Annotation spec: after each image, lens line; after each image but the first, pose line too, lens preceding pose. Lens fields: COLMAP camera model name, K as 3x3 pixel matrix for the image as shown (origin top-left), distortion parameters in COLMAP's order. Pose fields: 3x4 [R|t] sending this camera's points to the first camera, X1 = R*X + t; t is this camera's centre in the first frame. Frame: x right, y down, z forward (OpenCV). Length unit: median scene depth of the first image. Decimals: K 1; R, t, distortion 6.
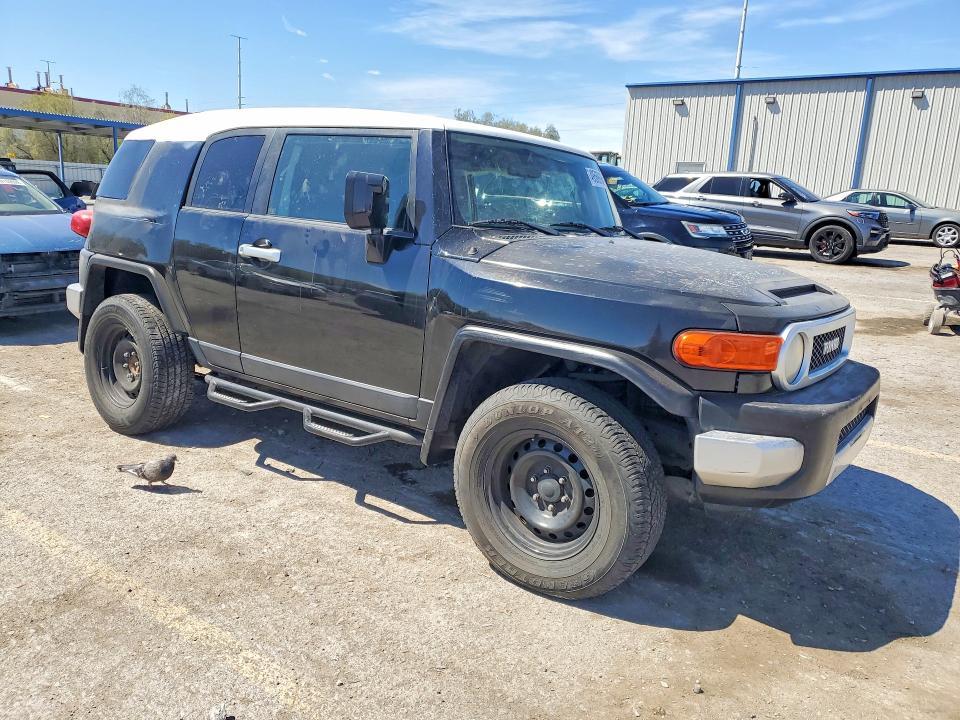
lens RADIAL K [[765.1, 0, 480.0], [0, 765.1, 360.0], [0, 0, 1]] dist [0.013128, 0.007978]
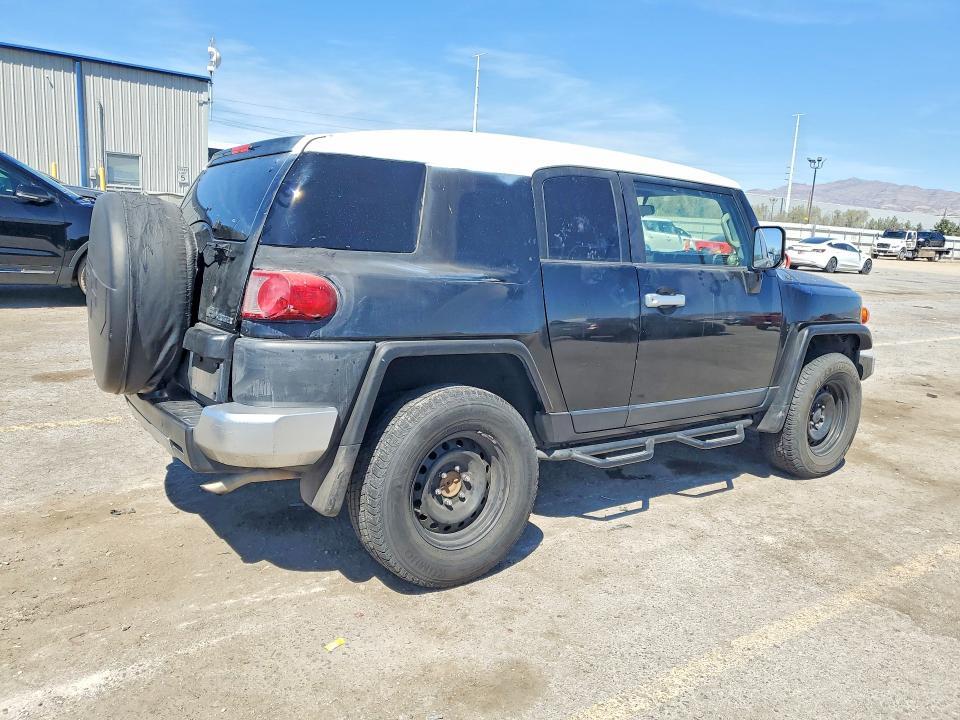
lens RADIAL K [[765.1, 0, 480.0], [0, 765.1, 360.0], [0, 0, 1]] dist [0.013128, 0.007978]
pose [[0.289971, -0.199779, 0.935952, -1.304032], [0.156408, 0.974713, 0.159595, -0.259070], [-0.944168, 0.100113, 0.313885, 0.902825]]
